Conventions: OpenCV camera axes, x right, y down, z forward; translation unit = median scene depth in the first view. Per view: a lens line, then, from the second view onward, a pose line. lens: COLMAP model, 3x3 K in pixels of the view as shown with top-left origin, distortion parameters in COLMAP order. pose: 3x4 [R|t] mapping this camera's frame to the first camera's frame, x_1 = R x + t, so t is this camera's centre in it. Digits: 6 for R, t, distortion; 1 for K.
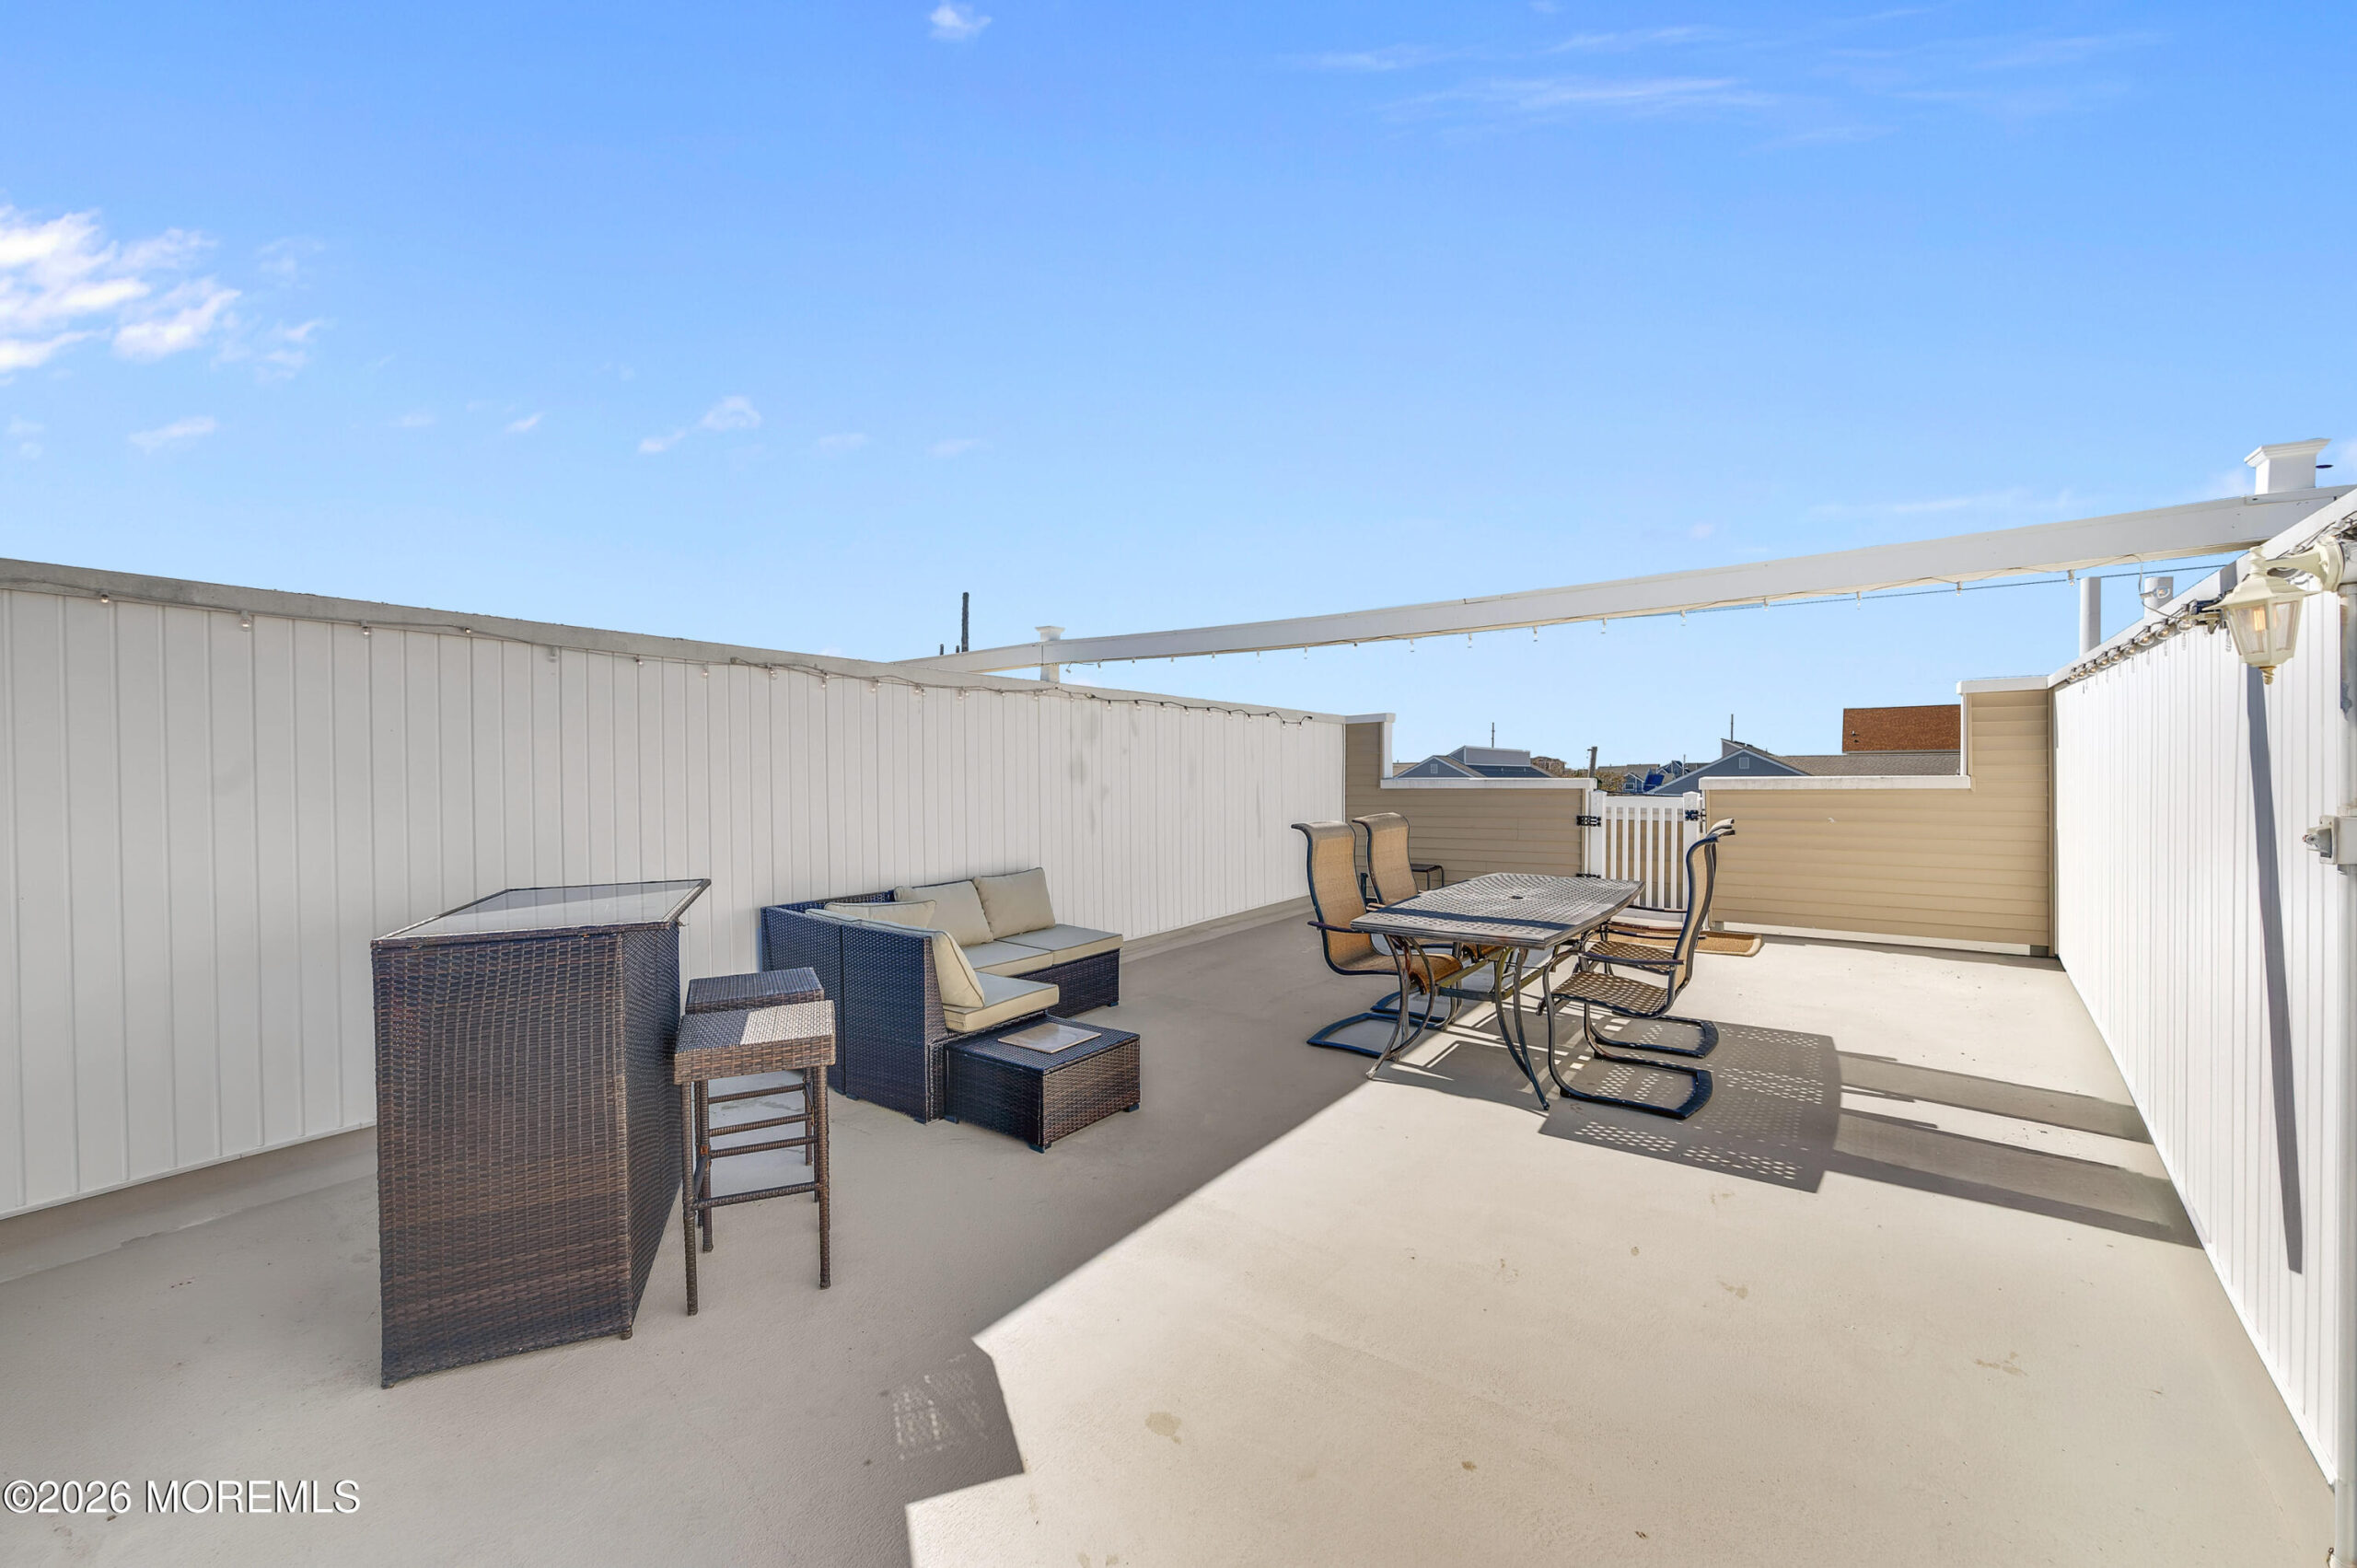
lens RADIAL K [[947.7, 0, 1178.5], [0, 947.7, 784.0], [0, 0, 1]] dist [-0.000180, 0.000133]
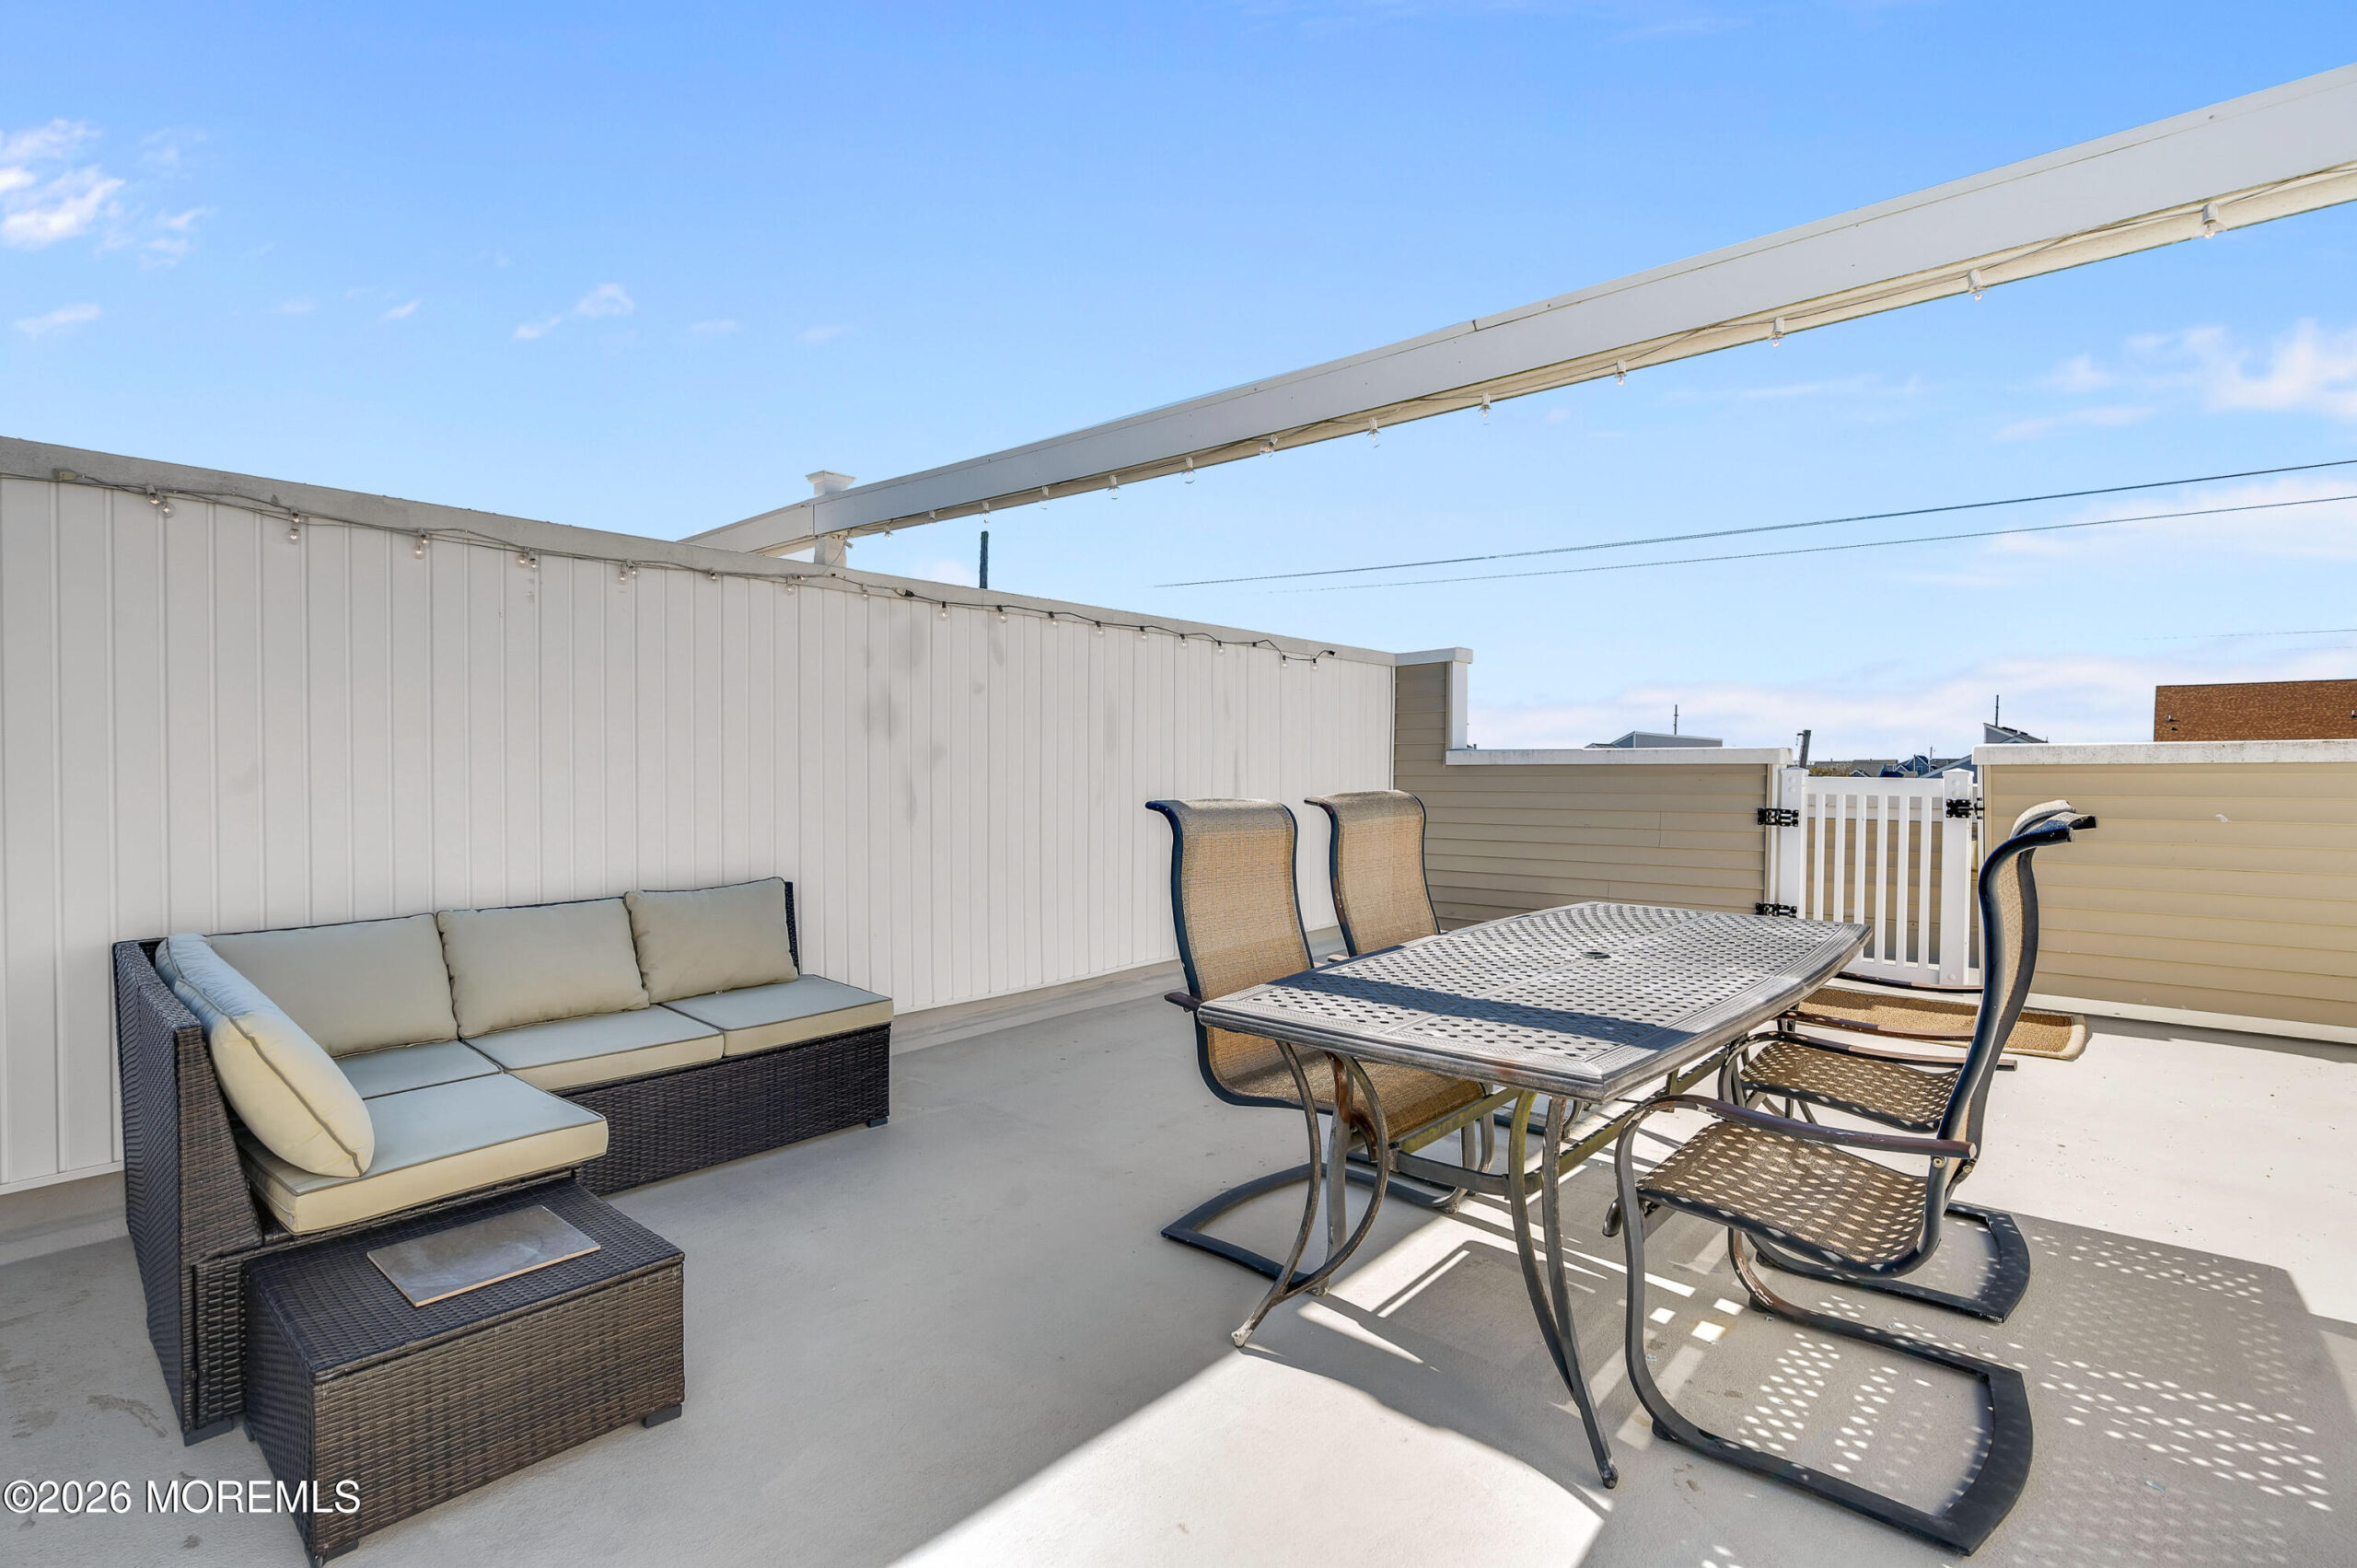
lens RADIAL K [[1146.4, 0, 1178.5], [0, 1146.4, 784.0], [0, 0, 1]] dist [0.000975, 0.000887]
pose [[0.995873, 0.010579, -0.090143, 0.190629], [-0.010182, 0.999936, 0.004860, 0.029382], [0.090189, -0.003922, 0.995917, 0.381389]]
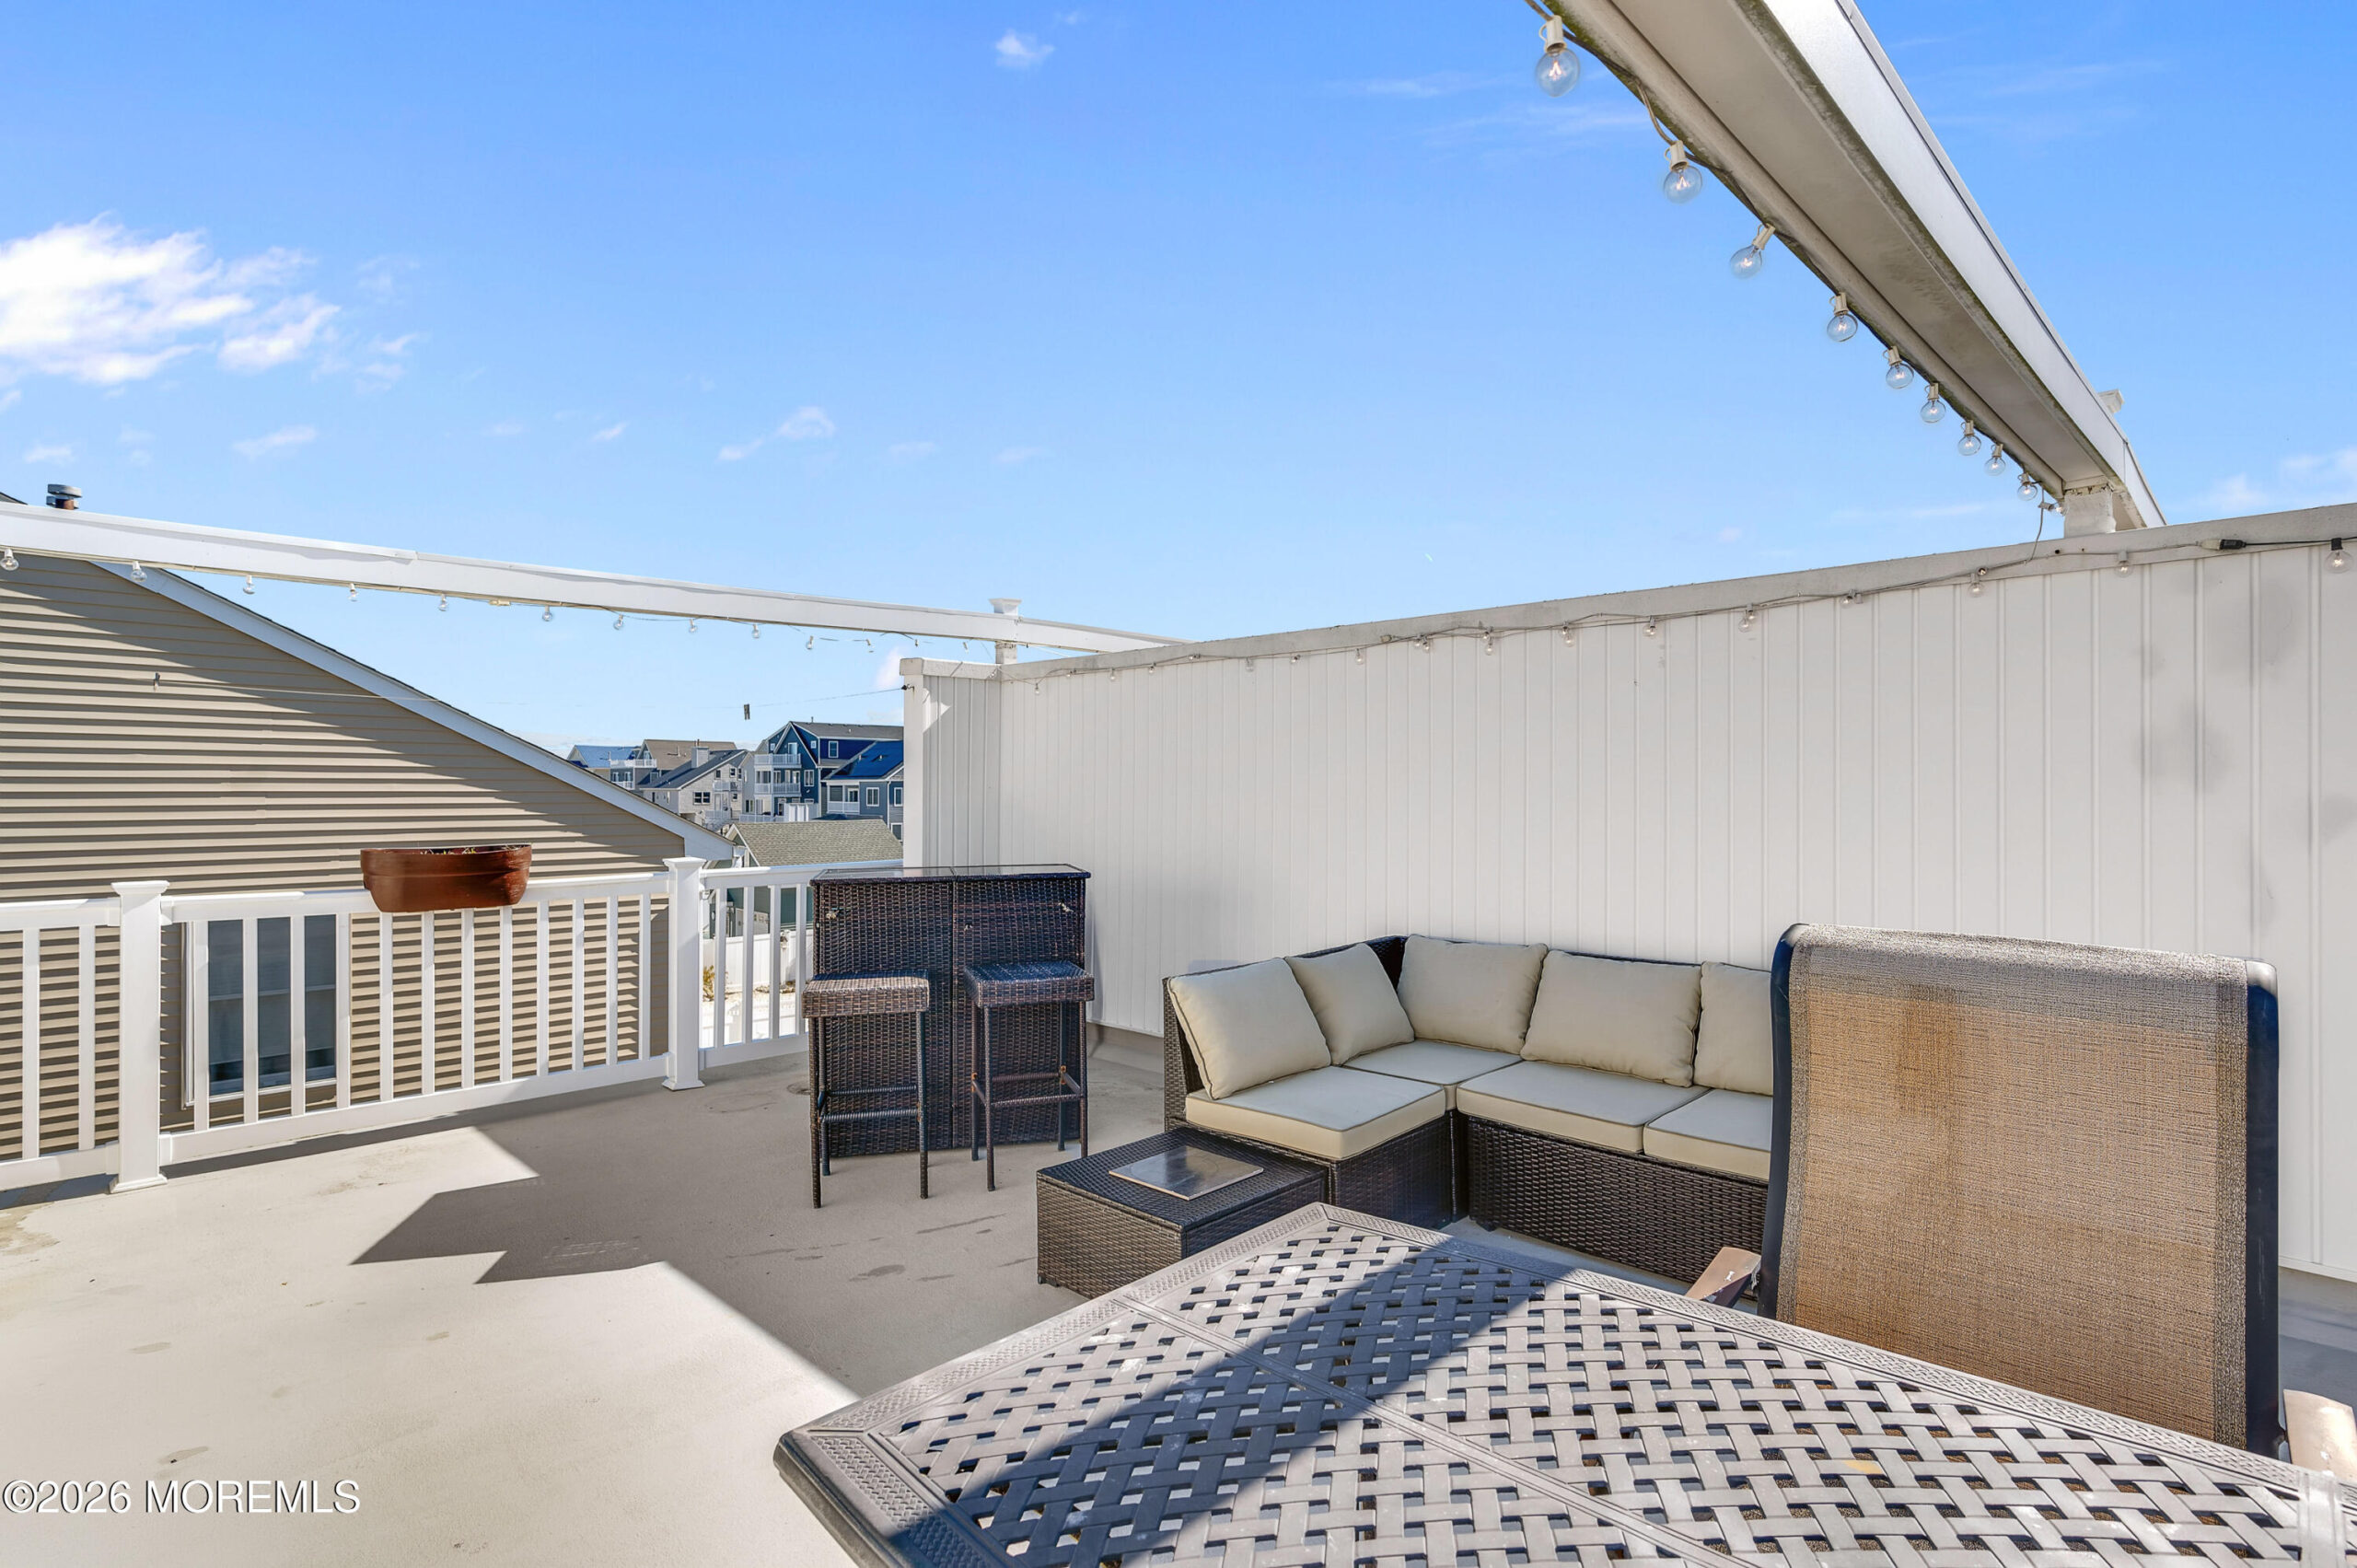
lens RADIAL K [[1146.4, 0, 1178.5], [0, 1146.4, 784.0], [0, 0, 1]] dist [0.000975, 0.000887]
pose [[-0.155678, 0.004566, -0.987797, 0.515326], [-0.004212, 0.999977, 0.005286, -0.004953], [0.987799, 0.004984, -0.155655, 0.885893]]
